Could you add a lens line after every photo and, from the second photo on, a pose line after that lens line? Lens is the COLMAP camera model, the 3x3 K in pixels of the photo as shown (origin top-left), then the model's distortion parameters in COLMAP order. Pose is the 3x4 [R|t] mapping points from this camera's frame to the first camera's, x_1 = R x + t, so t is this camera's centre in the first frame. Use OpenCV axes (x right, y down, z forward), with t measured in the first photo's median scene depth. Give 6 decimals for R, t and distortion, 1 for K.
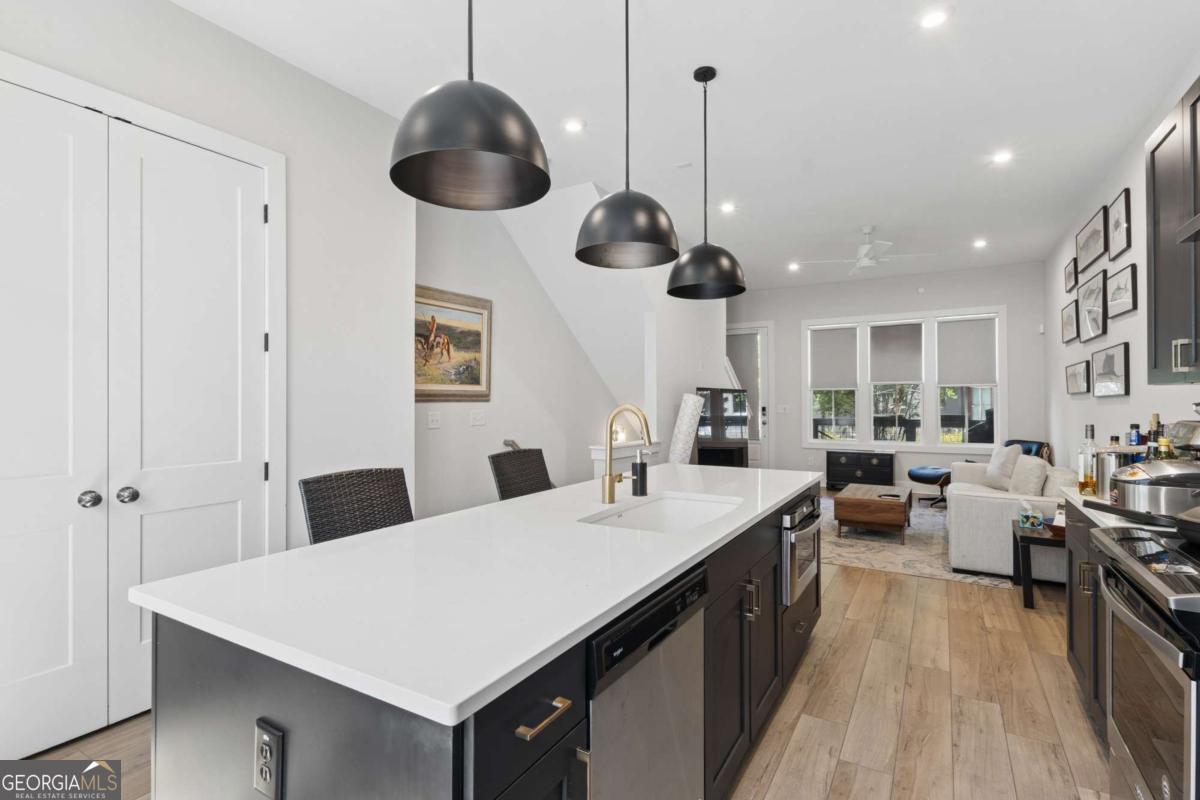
lens RADIAL K [[564.0, 0, 604.1], [0, 564.0, 398.8], [0, 0, 1]] dist [0.014030, -0.006443]
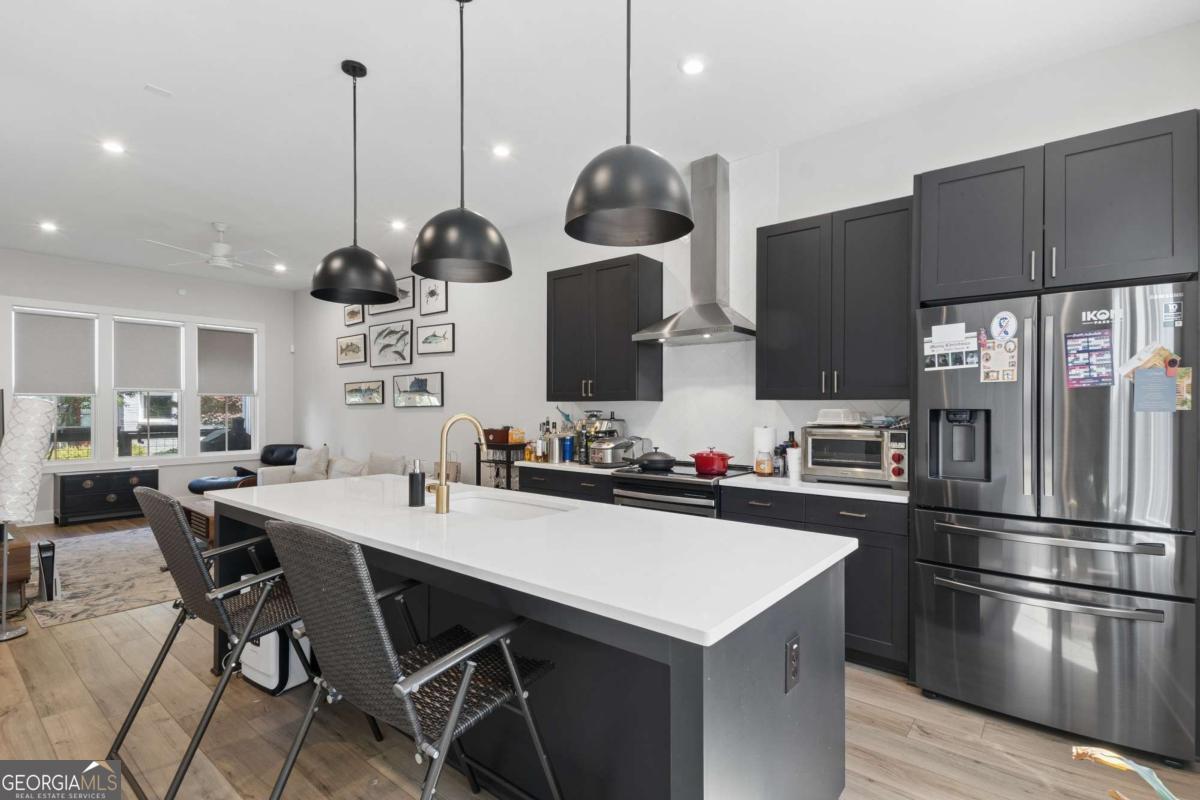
lens RADIAL K [[564.0, 0, 602.3], [0, 564.0, 407.4], [0, 0, 1]] dist [0.014030, -0.006443]
pose [[0.149709, 0.003710, 0.988723, -0.329870], [-0.002631, 0.999991, -0.003354, 0.000792], [-0.988727, -0.002100, 0.149717, 0.206373]]
